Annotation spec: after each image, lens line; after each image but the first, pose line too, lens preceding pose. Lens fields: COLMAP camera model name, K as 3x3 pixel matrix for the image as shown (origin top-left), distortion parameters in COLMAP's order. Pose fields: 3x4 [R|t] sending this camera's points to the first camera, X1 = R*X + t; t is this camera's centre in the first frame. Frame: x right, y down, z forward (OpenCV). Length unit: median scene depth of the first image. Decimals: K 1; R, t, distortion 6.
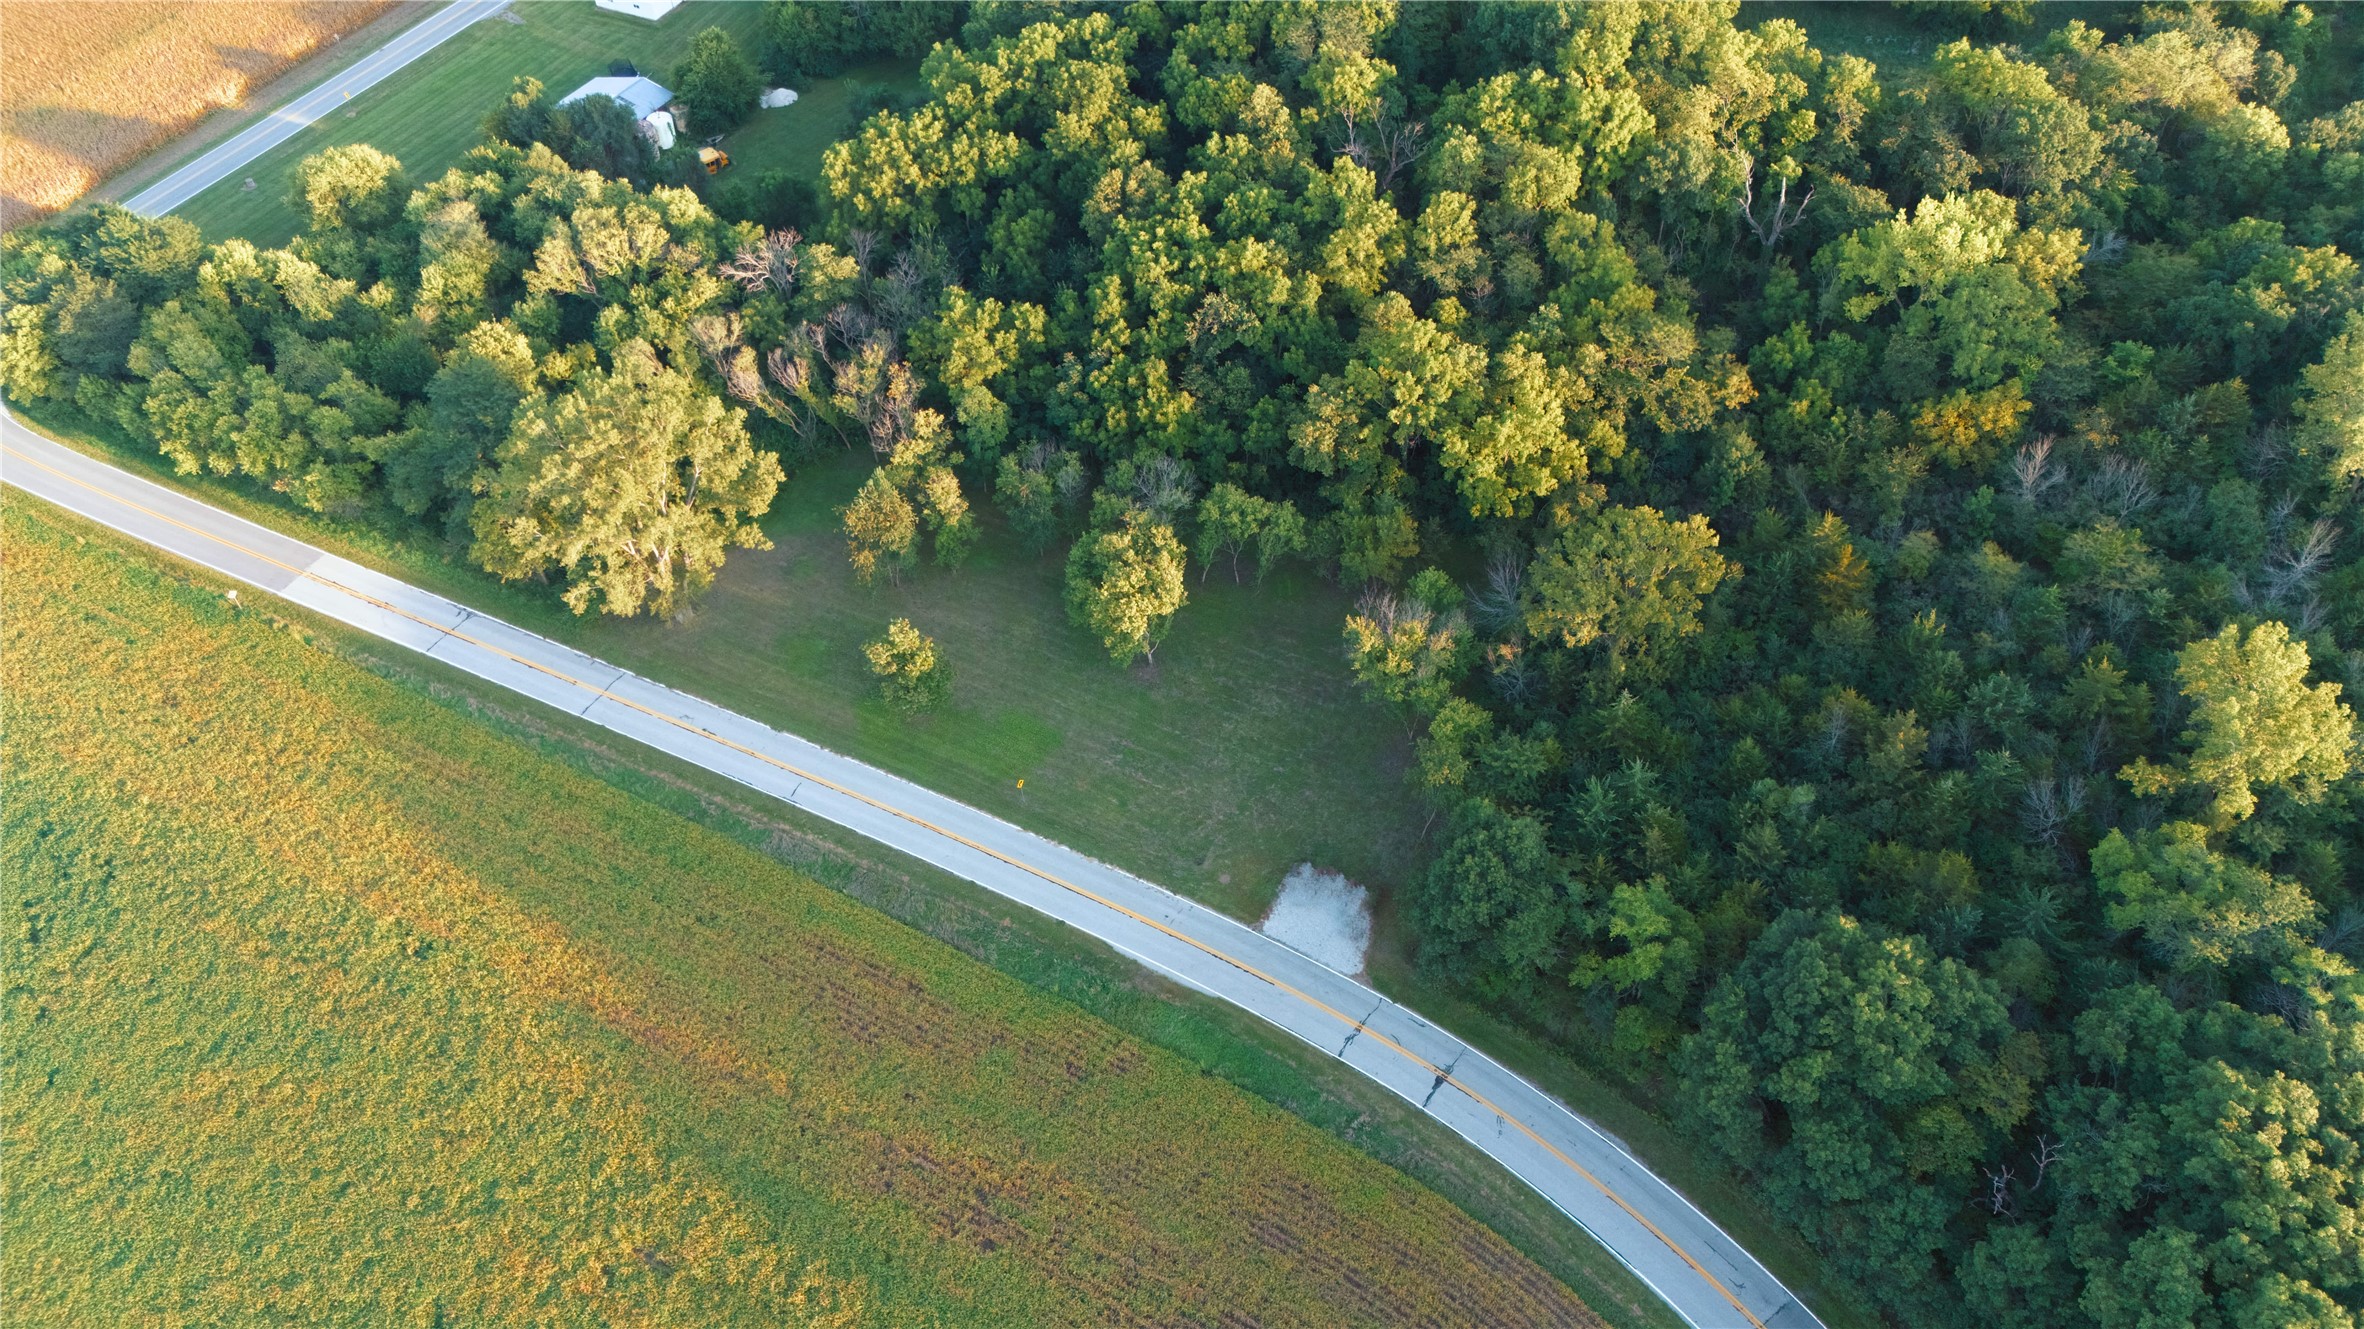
lens RADIAL K [[1738.3, 0, 1182.0], [0, 1738.3, 664.5], [0, 0, 1]] dist [0.060944, -0.052564]
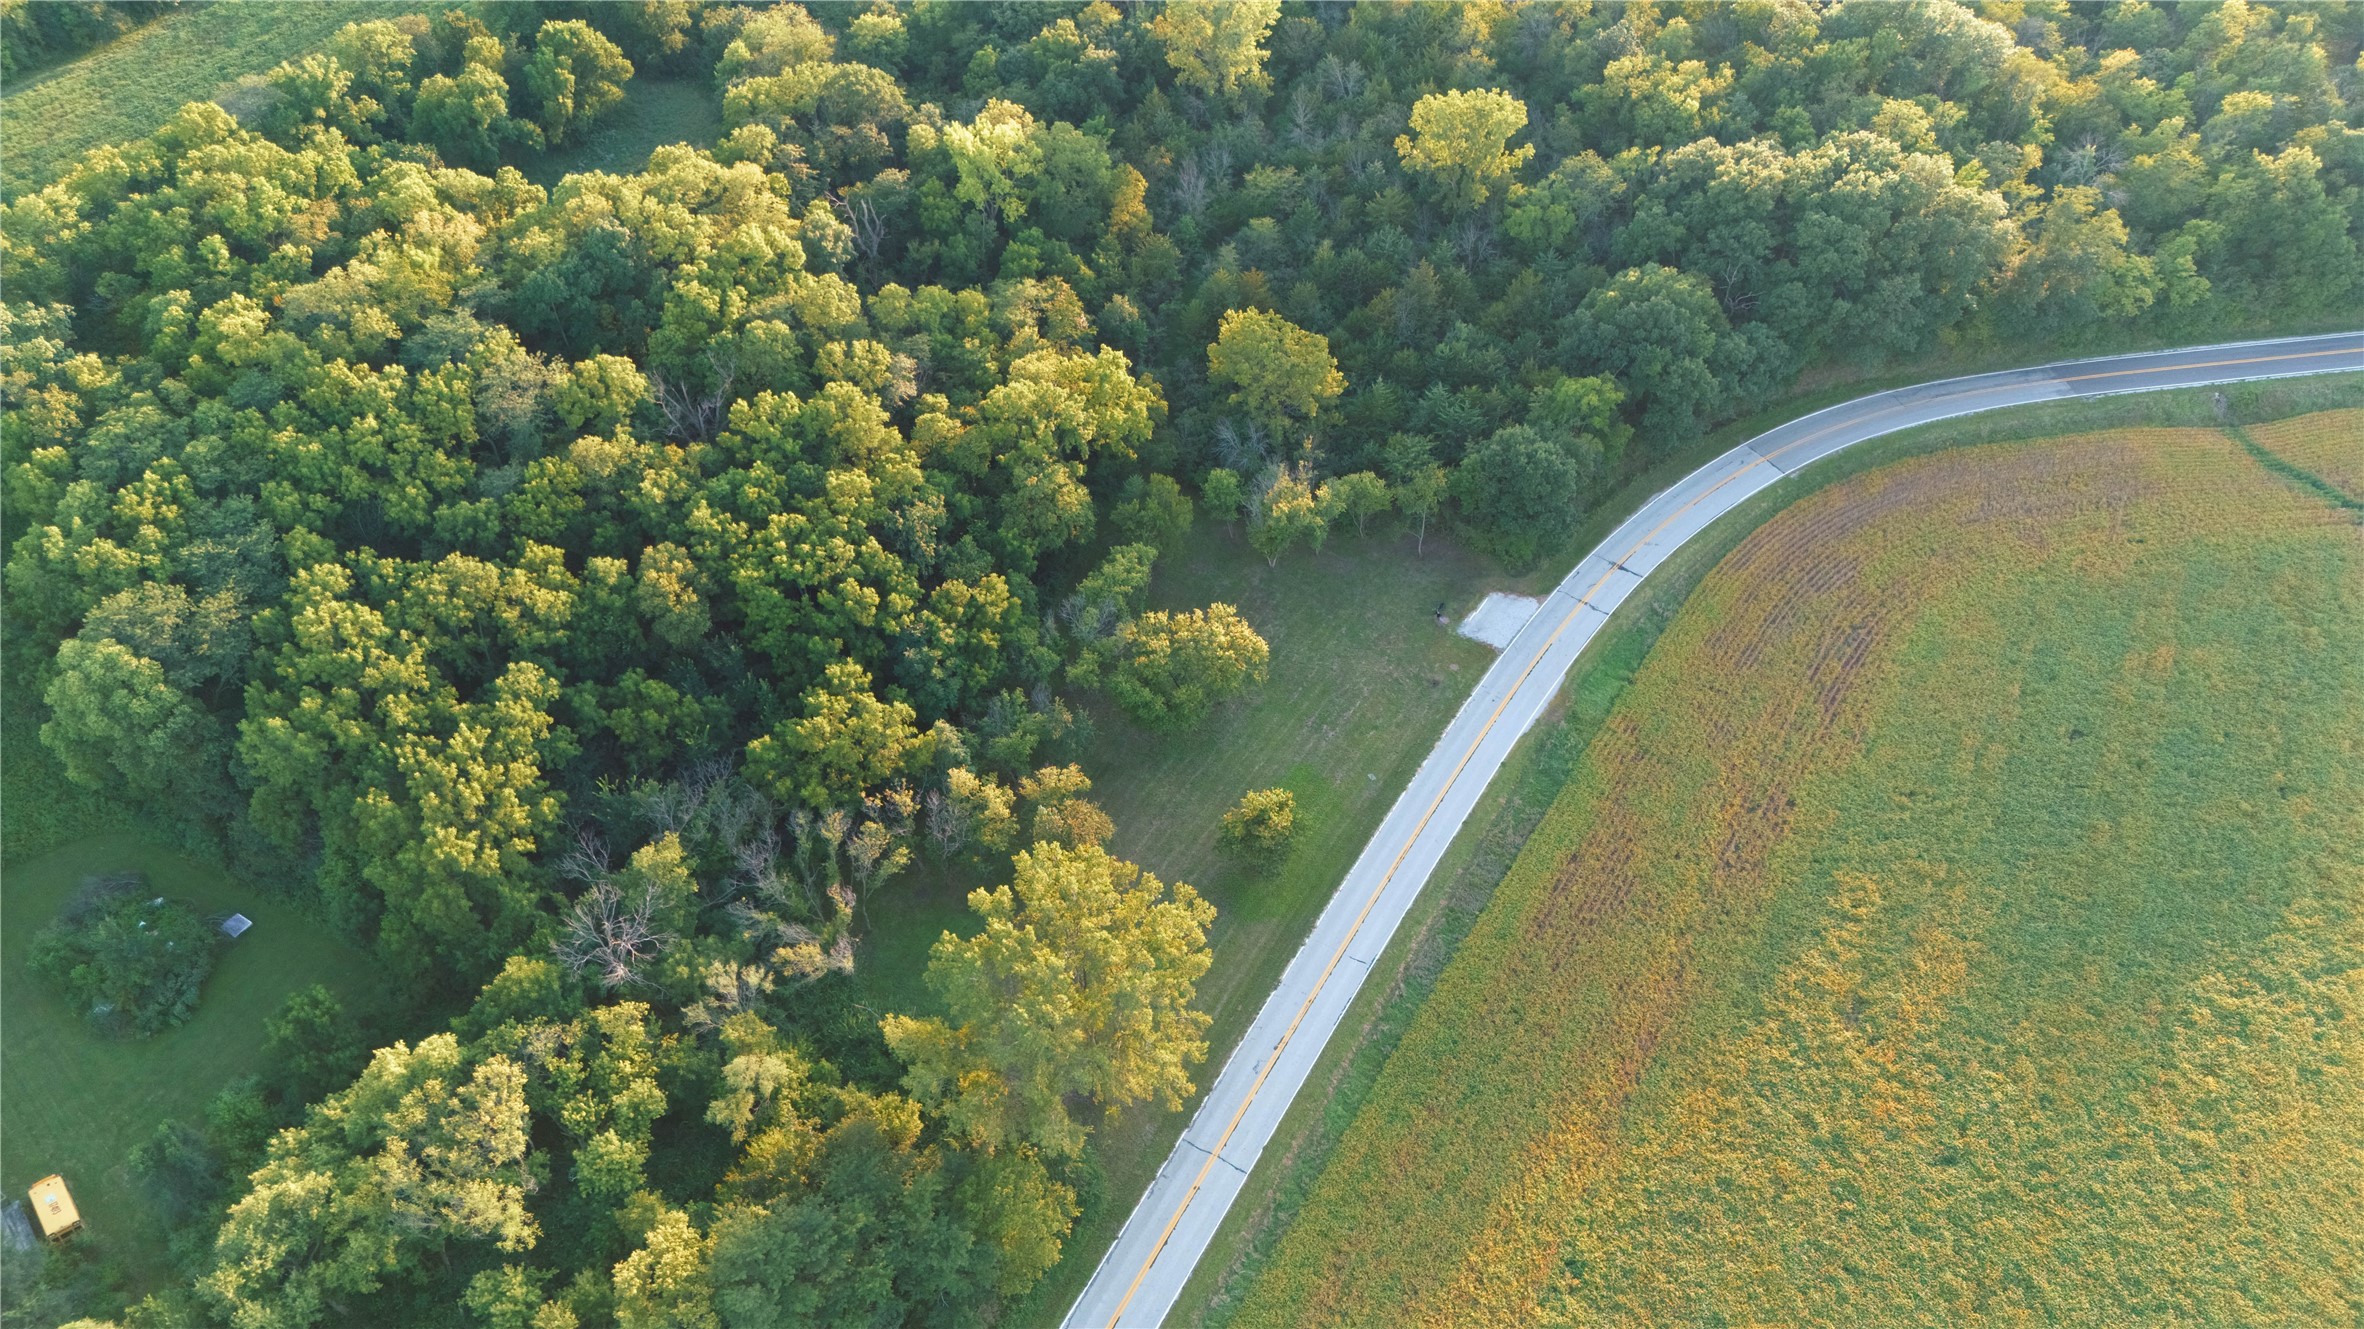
lens RADIAL K [[1738.3, 0, 1182.0], [0, 1738.3, 664.5], [0, 0, 1]] dist [0.060944, -0.052564]
pose [[0.046325, -0.667475, 0.743190, -0.874782], [0.738301, 0.524030, 0.424622, -0.531161], [-0.672878, 0.529027, 0.517073, 0.457952]]
